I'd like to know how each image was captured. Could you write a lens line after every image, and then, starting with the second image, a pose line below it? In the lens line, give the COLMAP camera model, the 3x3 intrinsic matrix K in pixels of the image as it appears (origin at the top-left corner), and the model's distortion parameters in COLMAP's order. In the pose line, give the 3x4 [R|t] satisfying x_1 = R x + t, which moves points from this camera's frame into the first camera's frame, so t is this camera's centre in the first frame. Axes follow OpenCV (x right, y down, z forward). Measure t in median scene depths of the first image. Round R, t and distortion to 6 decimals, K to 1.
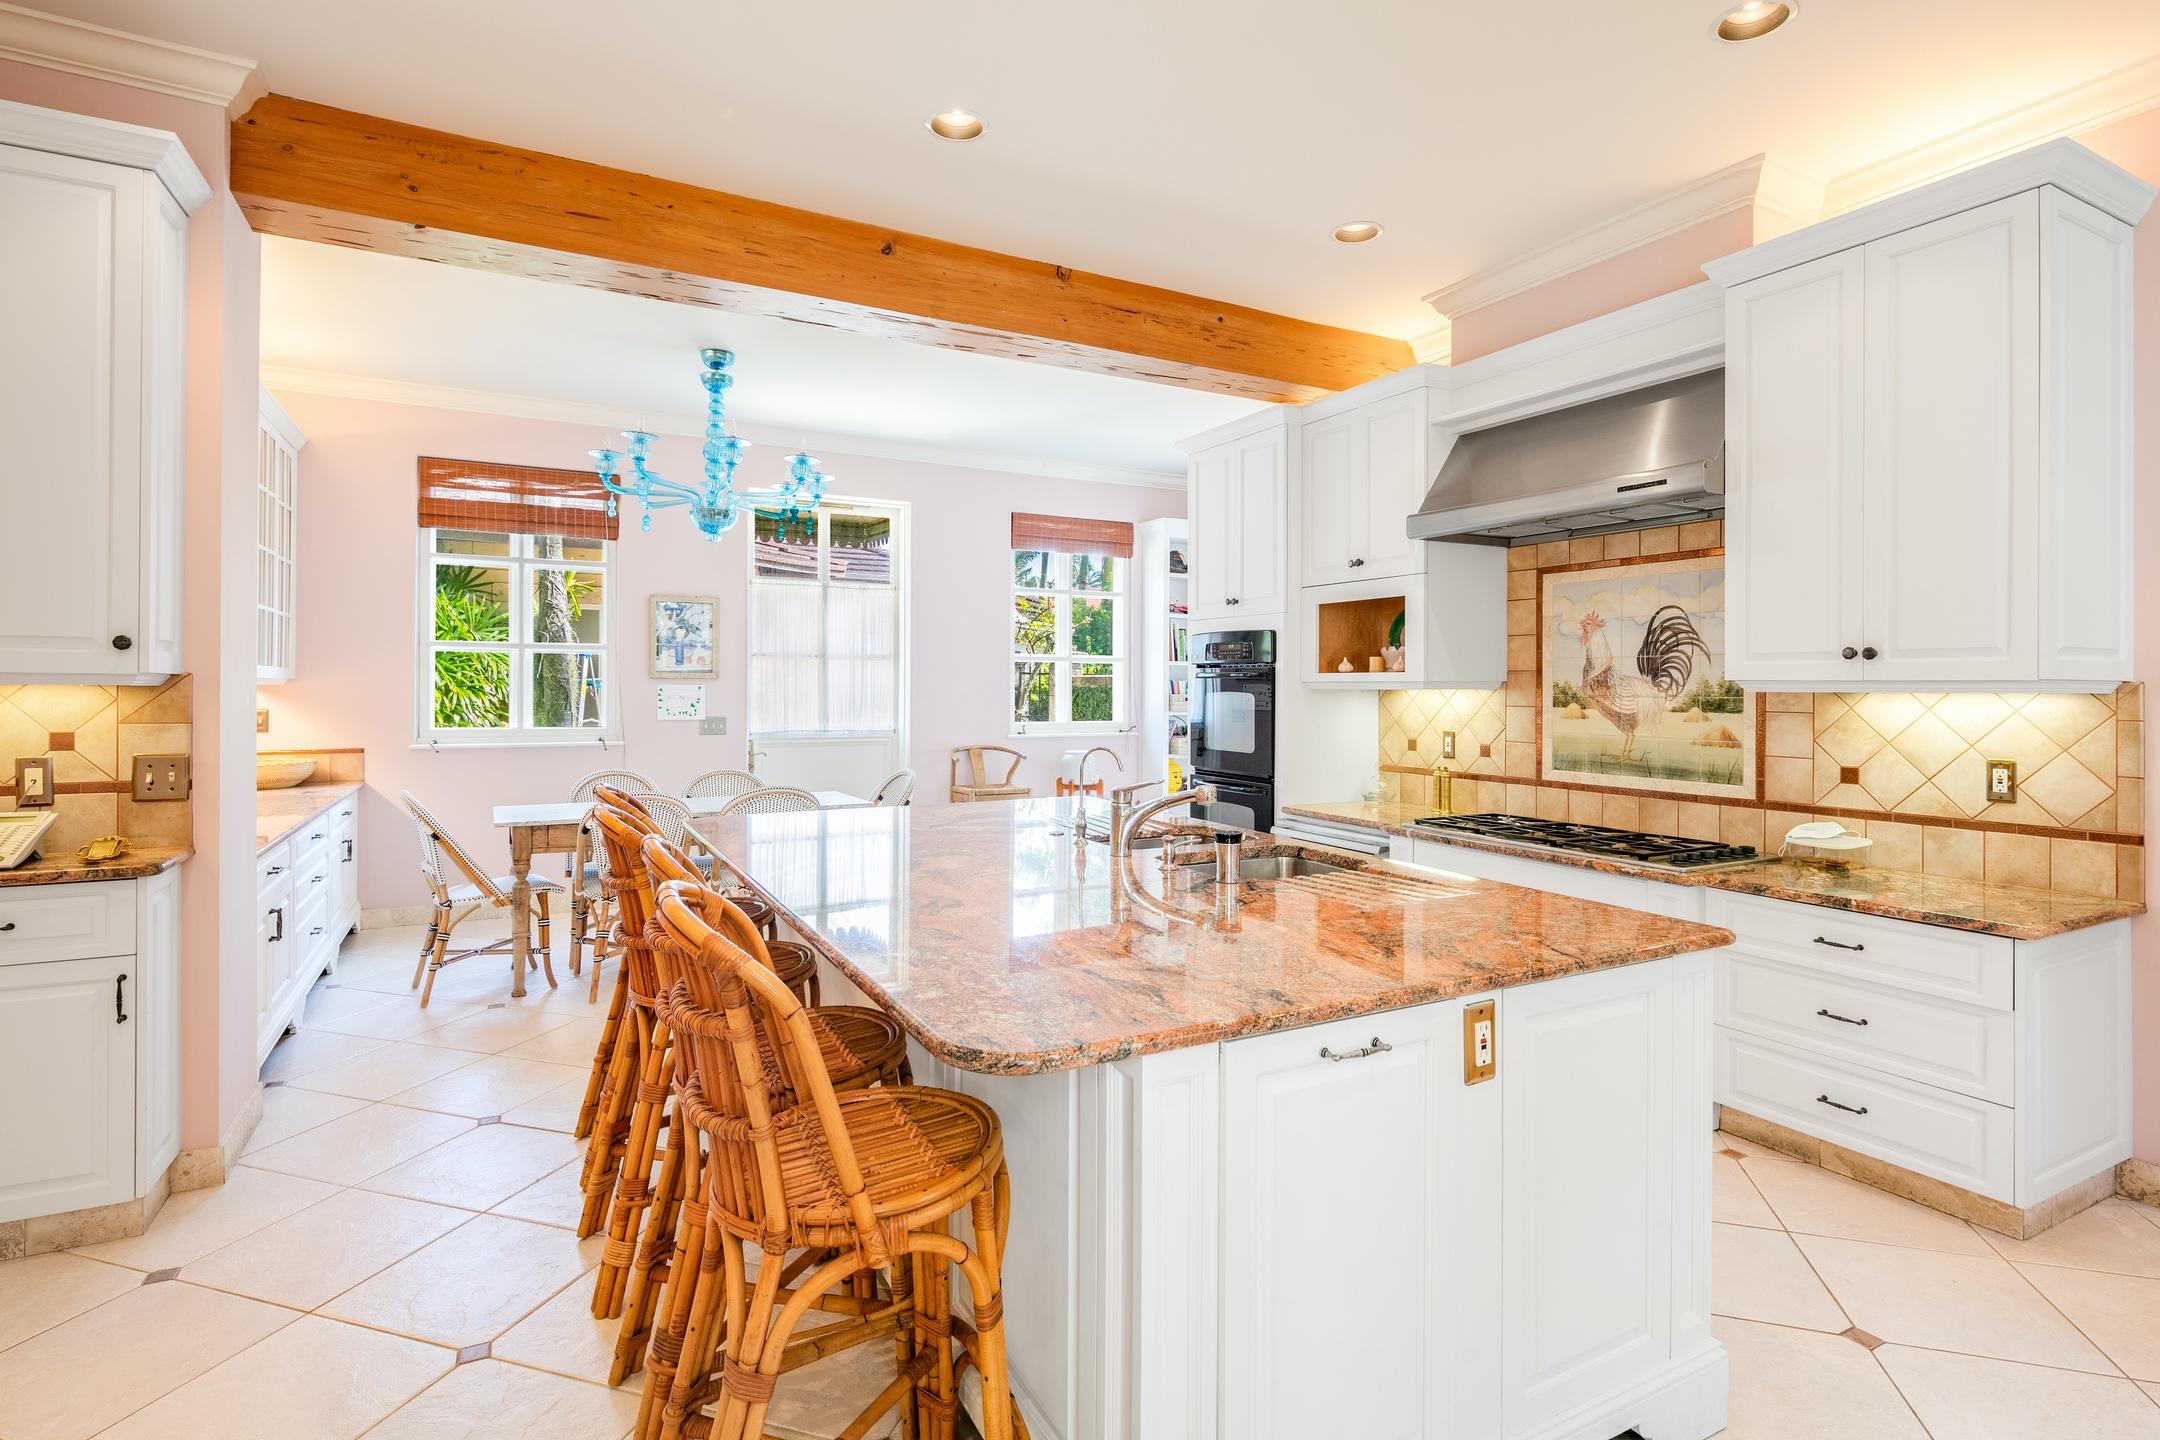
lens RADIAL K [[1055.9, 0, 1082.3], [0, 1055.9, 704.7], [0, 0, 1]] dist [-0.002833, -0.000190]
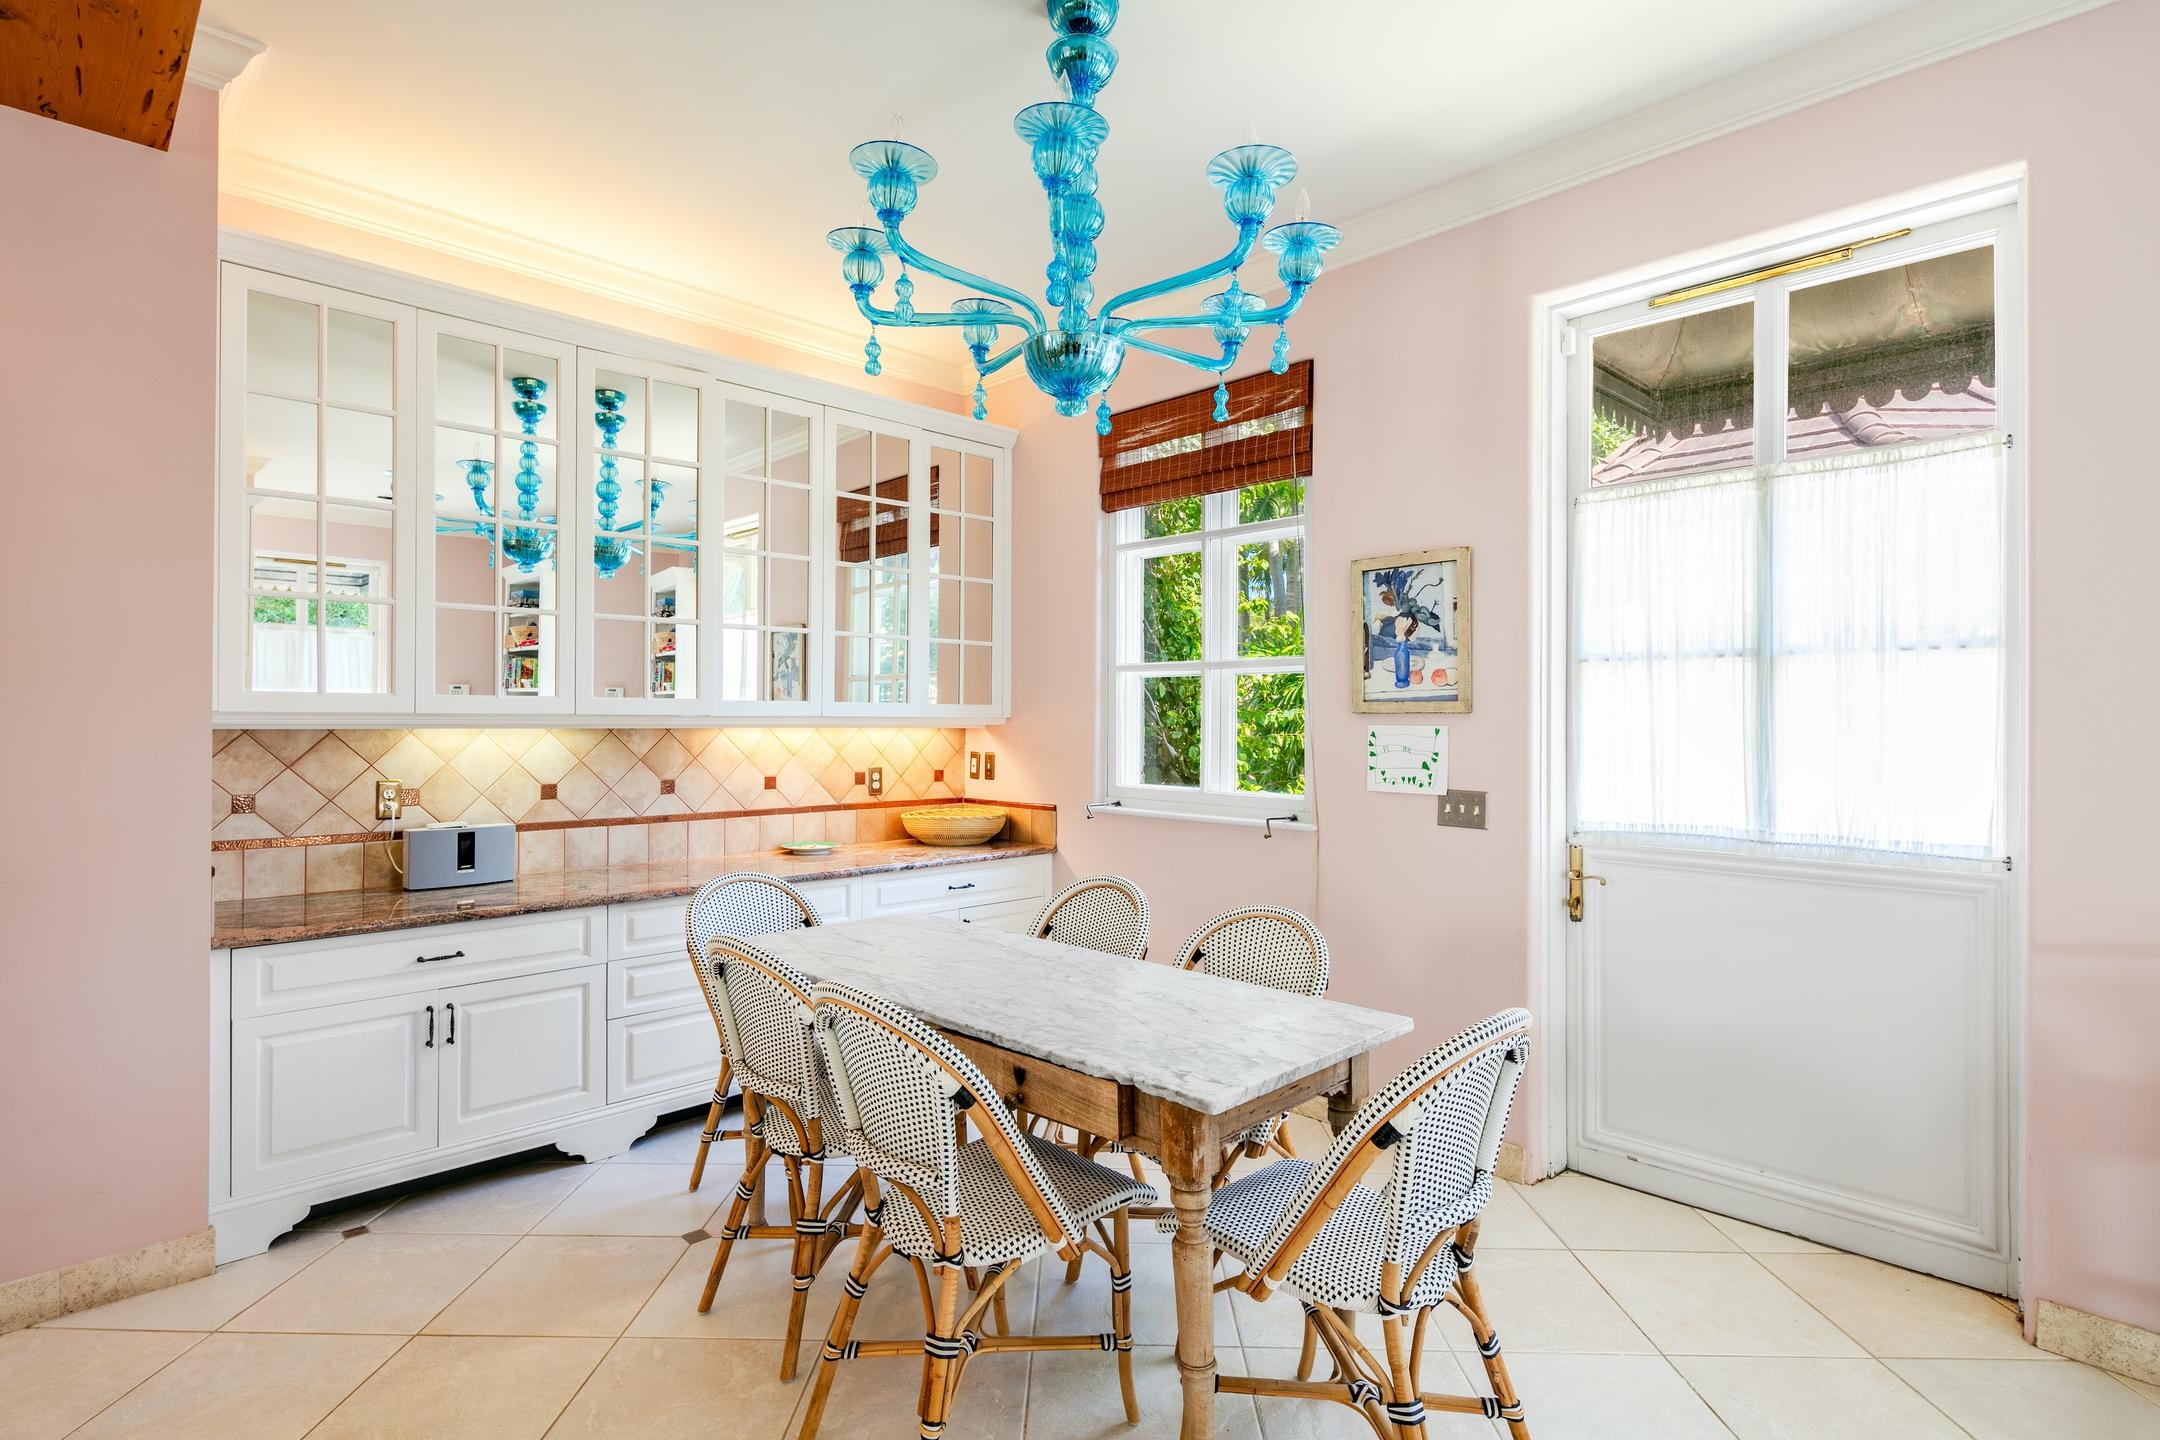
lens RADIAL K [[1055.9, 0, 1082.9], [0, 1055.9, 718.7], [0, 0, 1]] dist [-0.002833, -0.000190]
pose [[0.289496, 0.003931, -0.957171, 0.071179], [-0.006289, 0.999978, 0.002204, -0.022425], [0.957158, 0.005381, 0.289515, 0.702493]]
